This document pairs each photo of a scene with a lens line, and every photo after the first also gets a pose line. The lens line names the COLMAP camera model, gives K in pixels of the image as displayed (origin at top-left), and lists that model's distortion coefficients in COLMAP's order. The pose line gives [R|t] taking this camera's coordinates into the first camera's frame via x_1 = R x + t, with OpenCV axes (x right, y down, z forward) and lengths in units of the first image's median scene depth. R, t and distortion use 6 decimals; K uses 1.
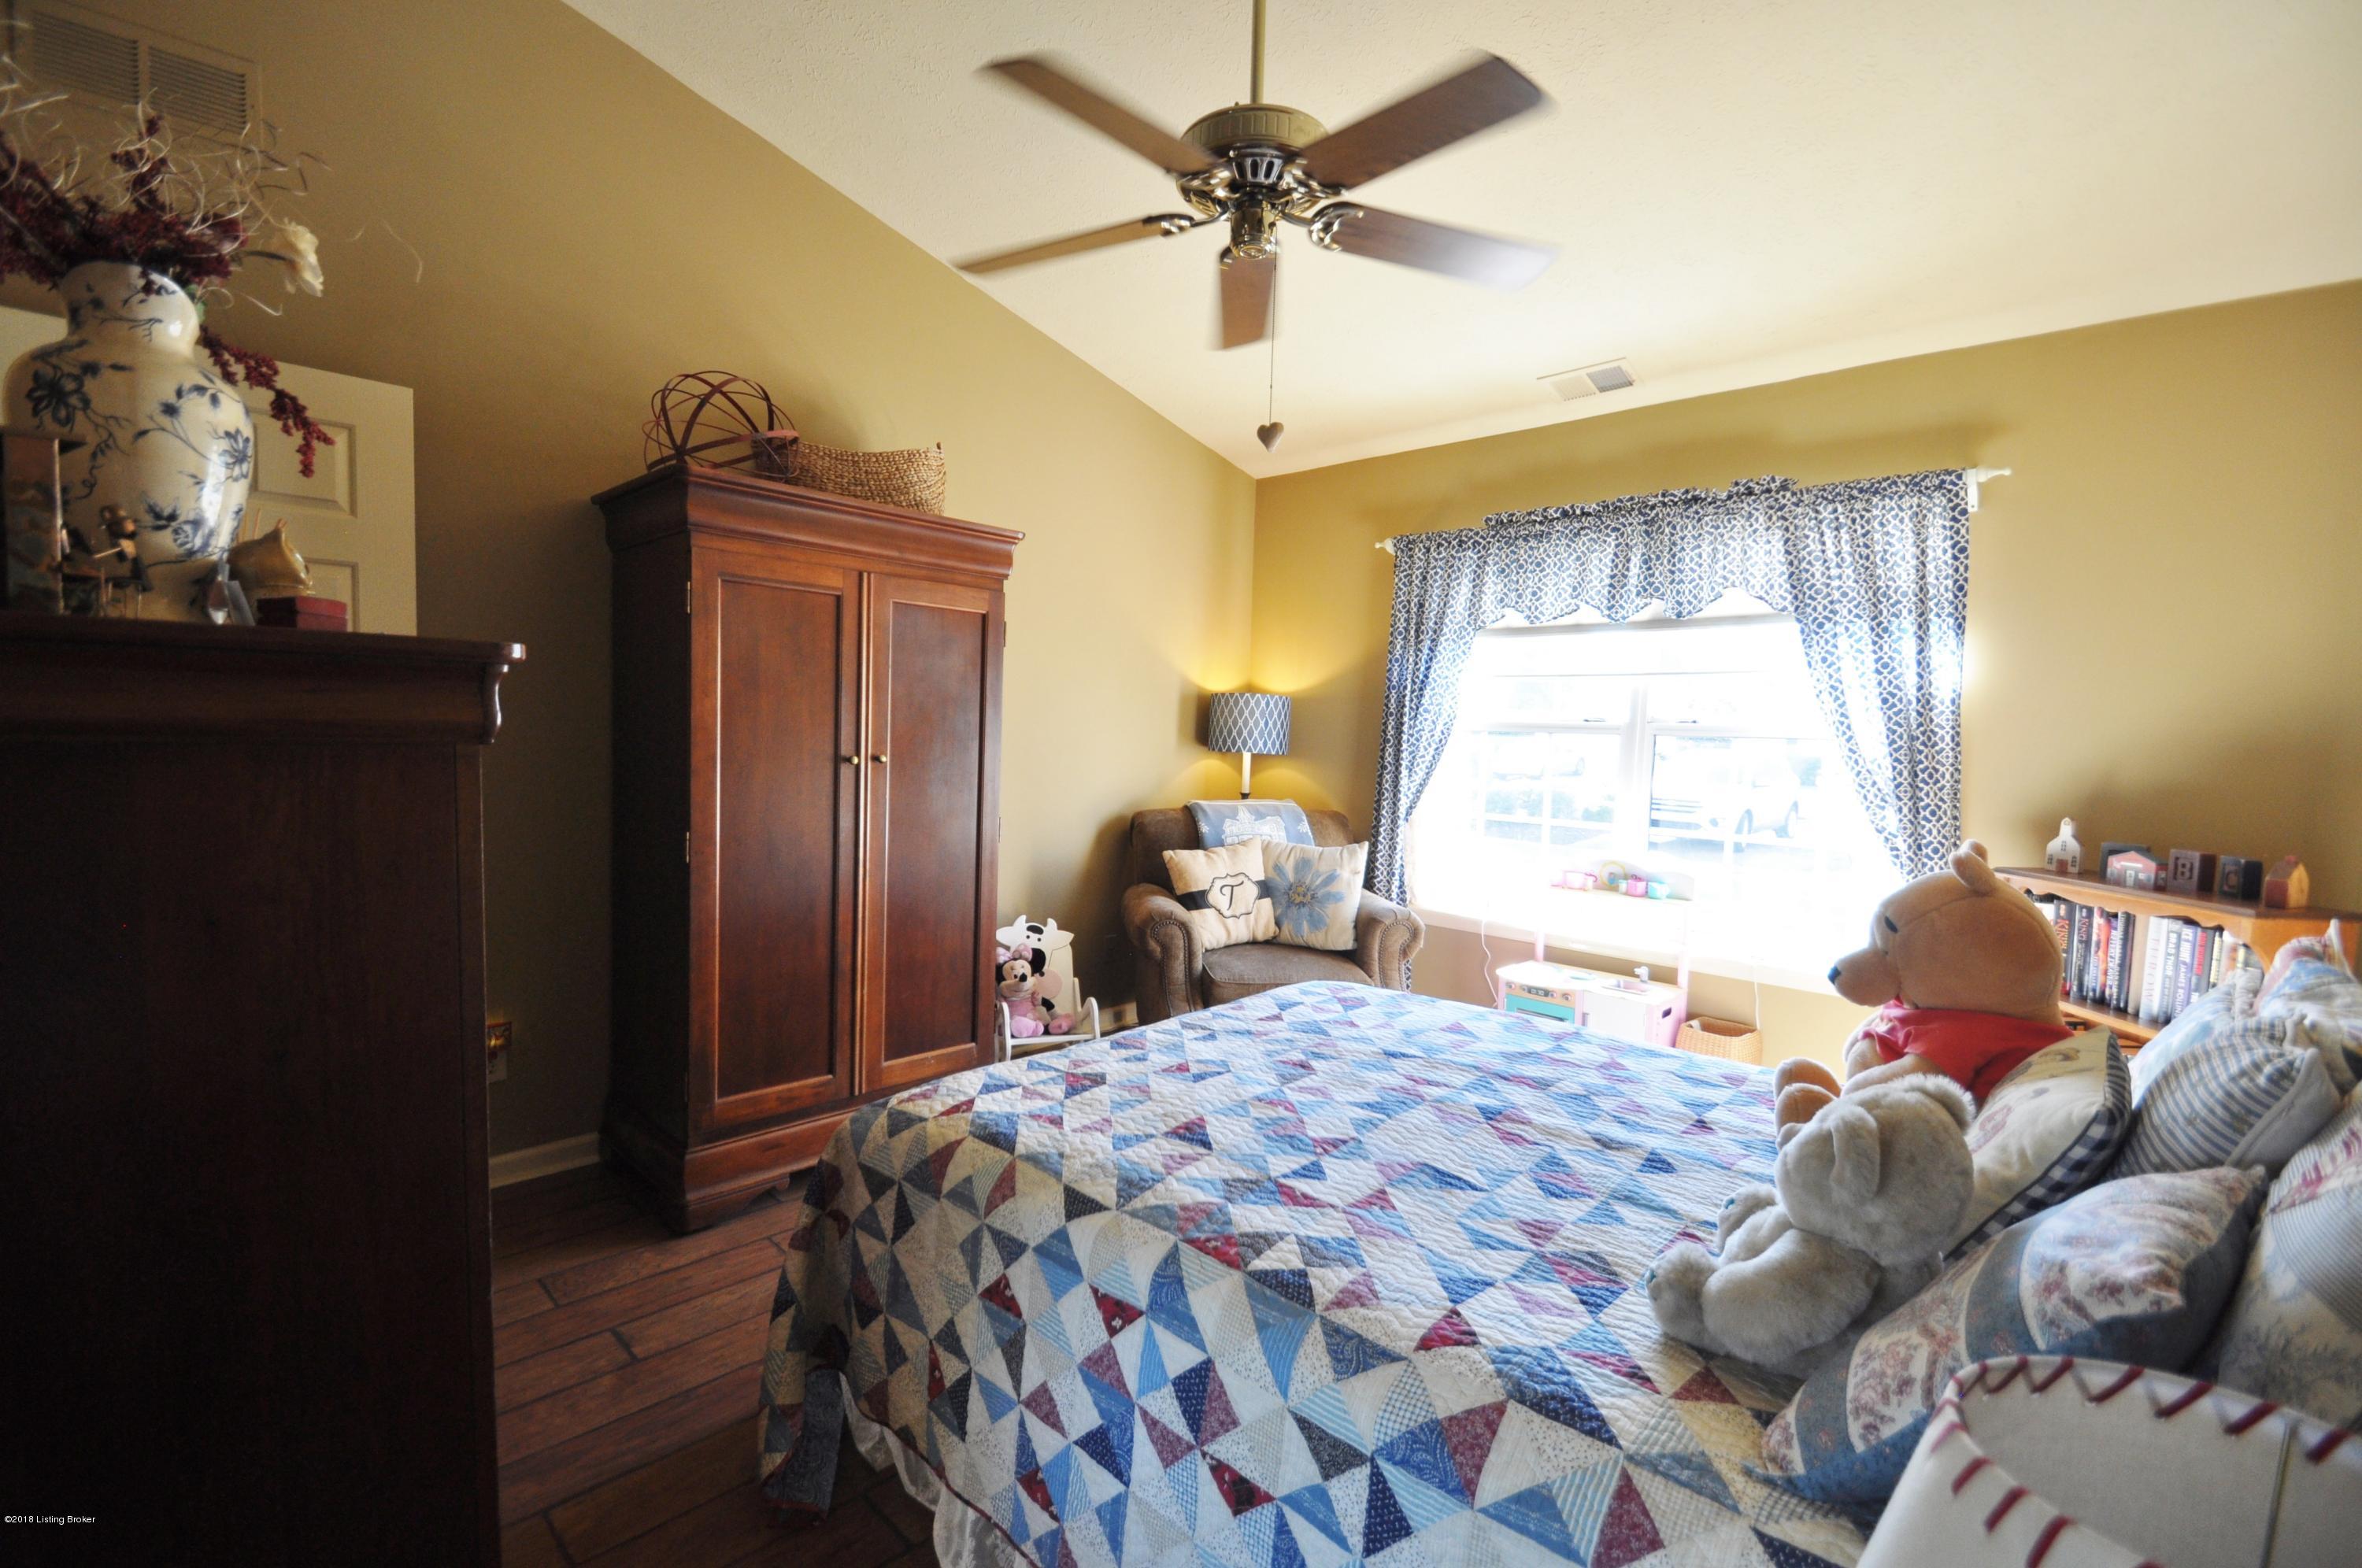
lens RADIAL K [[1037.1, 0, 1181.9], [0, 1037.1, 782.2], [0, 0, 1]] dist [0.001534, -0.005851]
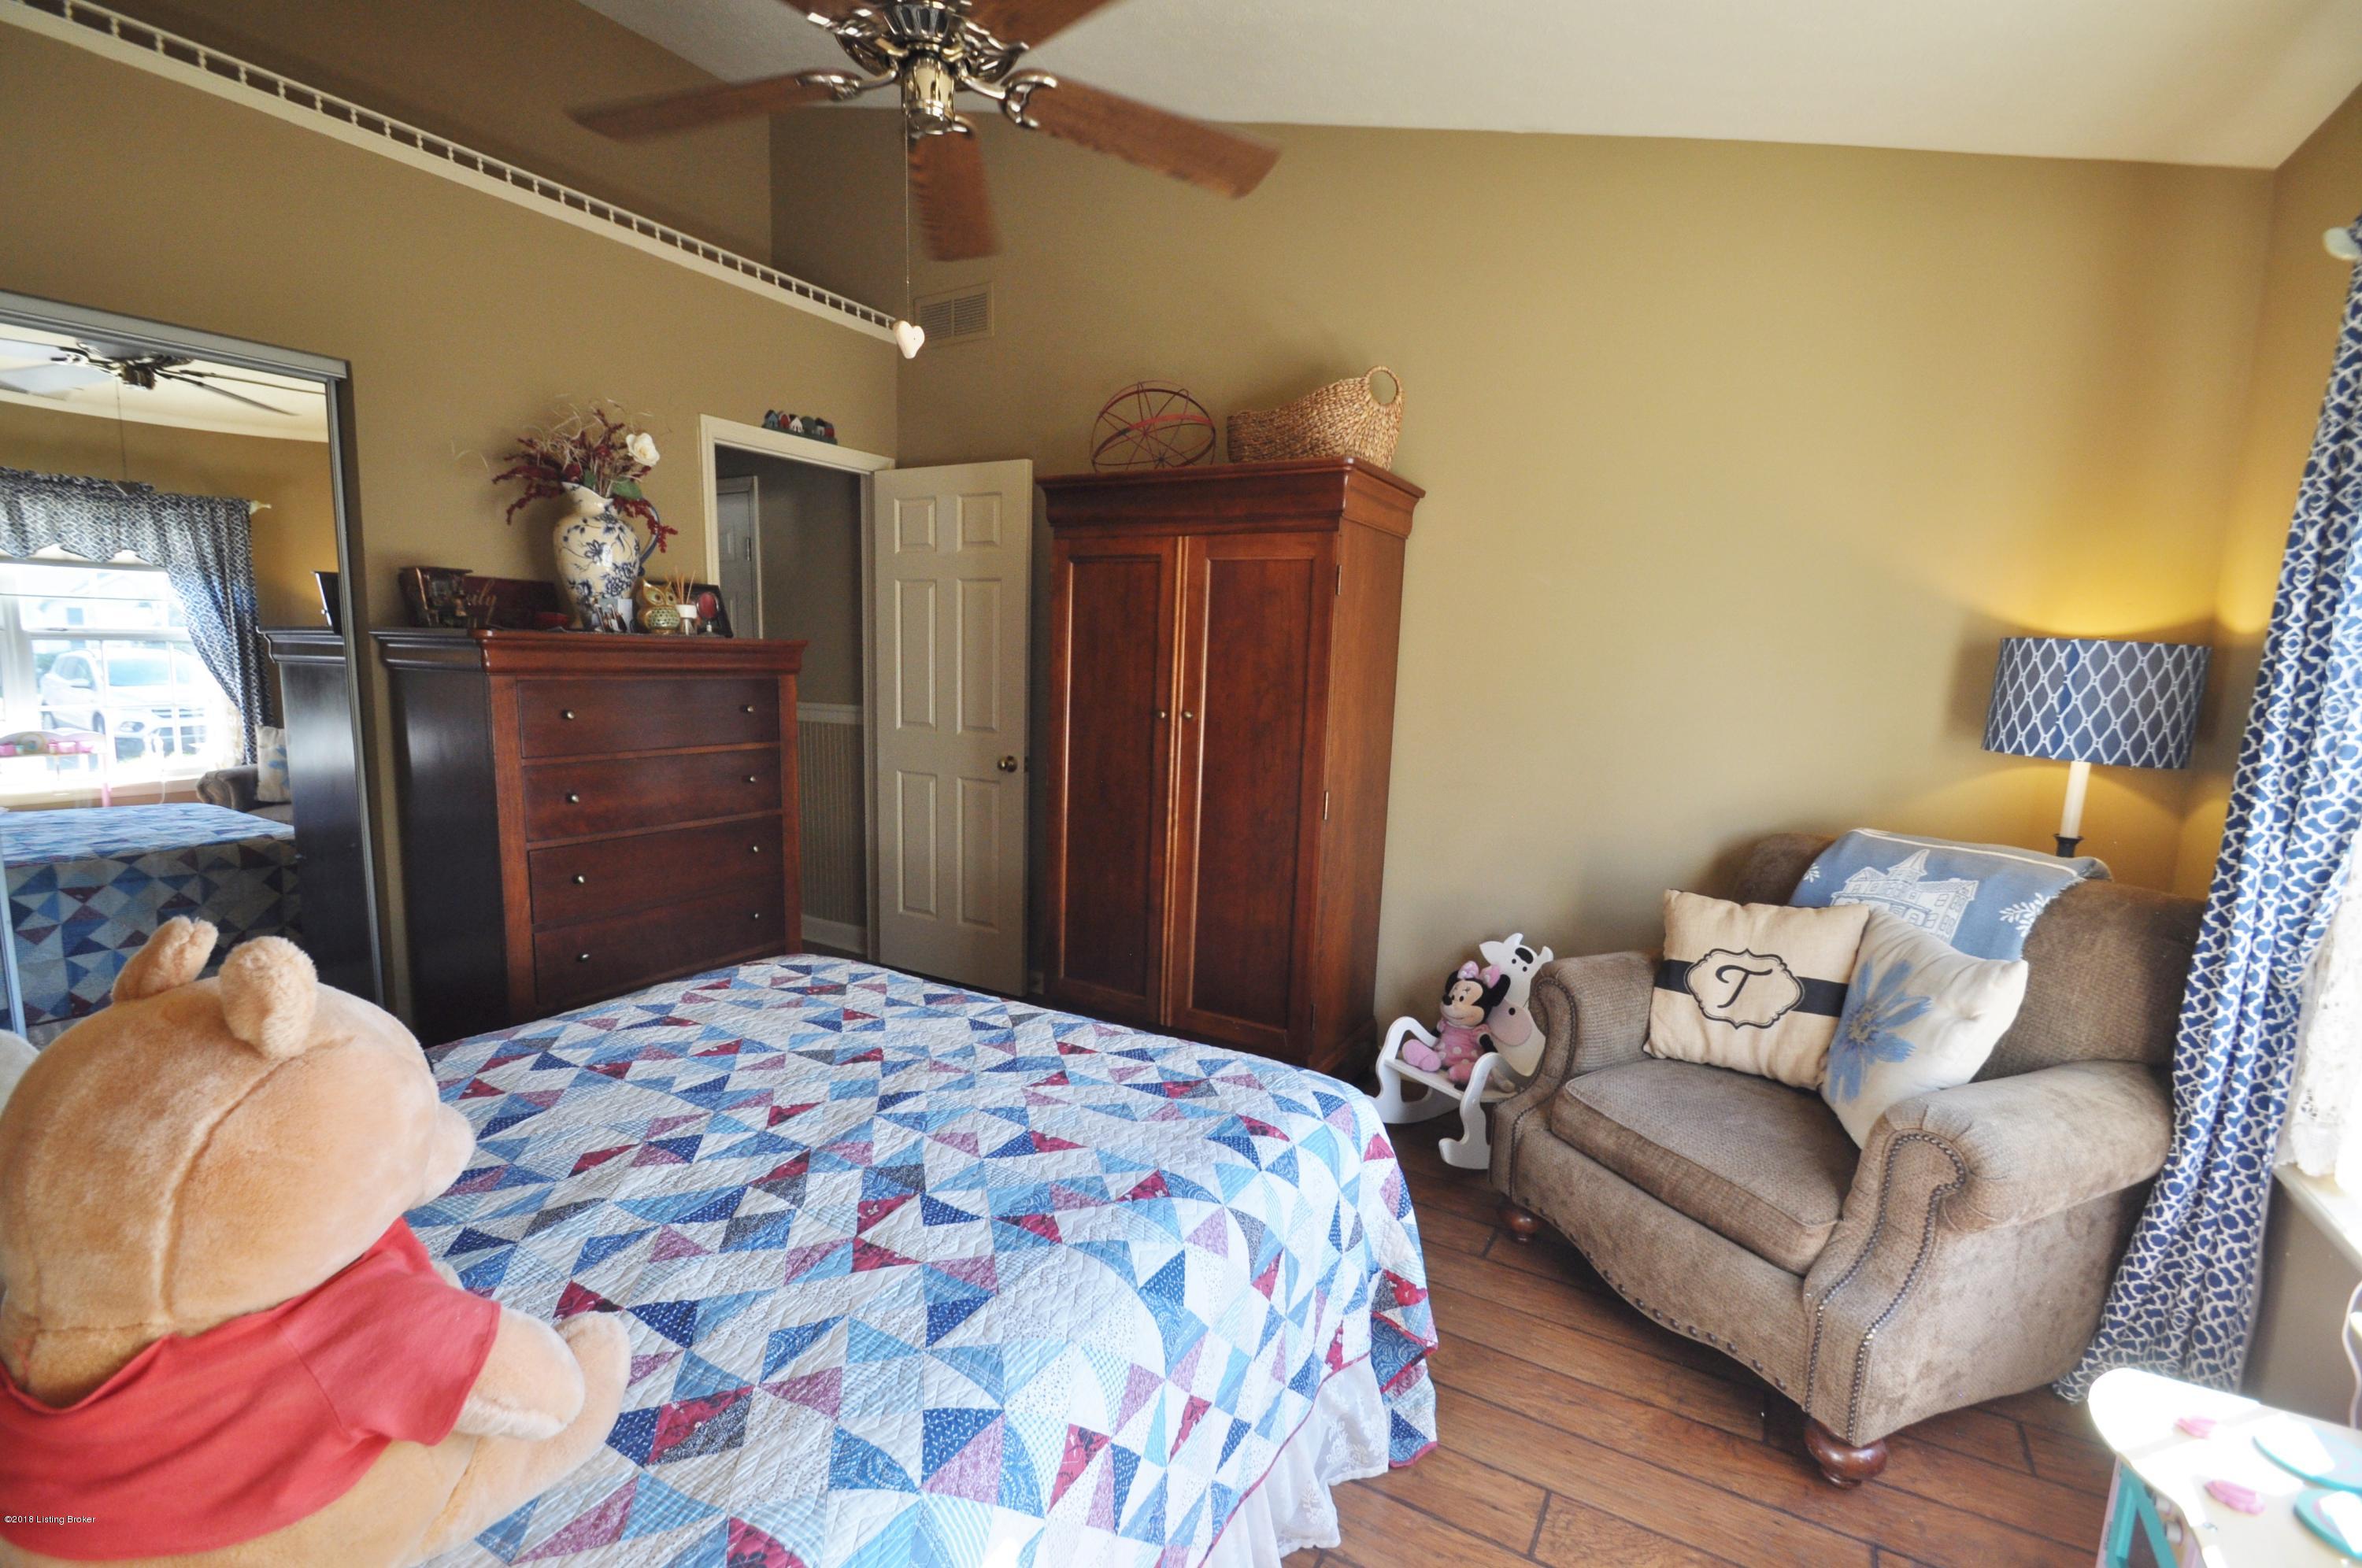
lens RADIAL K [[1037.1, 0, 1165.0], [0, 1037.1, 832.7], [0, 0, 1]] dist [0.001534, -0.005851]
pose [[0.229778, 0.143418, -0.962618, 0.970362], [-0.075086, 0.988747, 0.129388, -0.053559], [0.970342, 0.042548, 0.237961, 0.992874]]
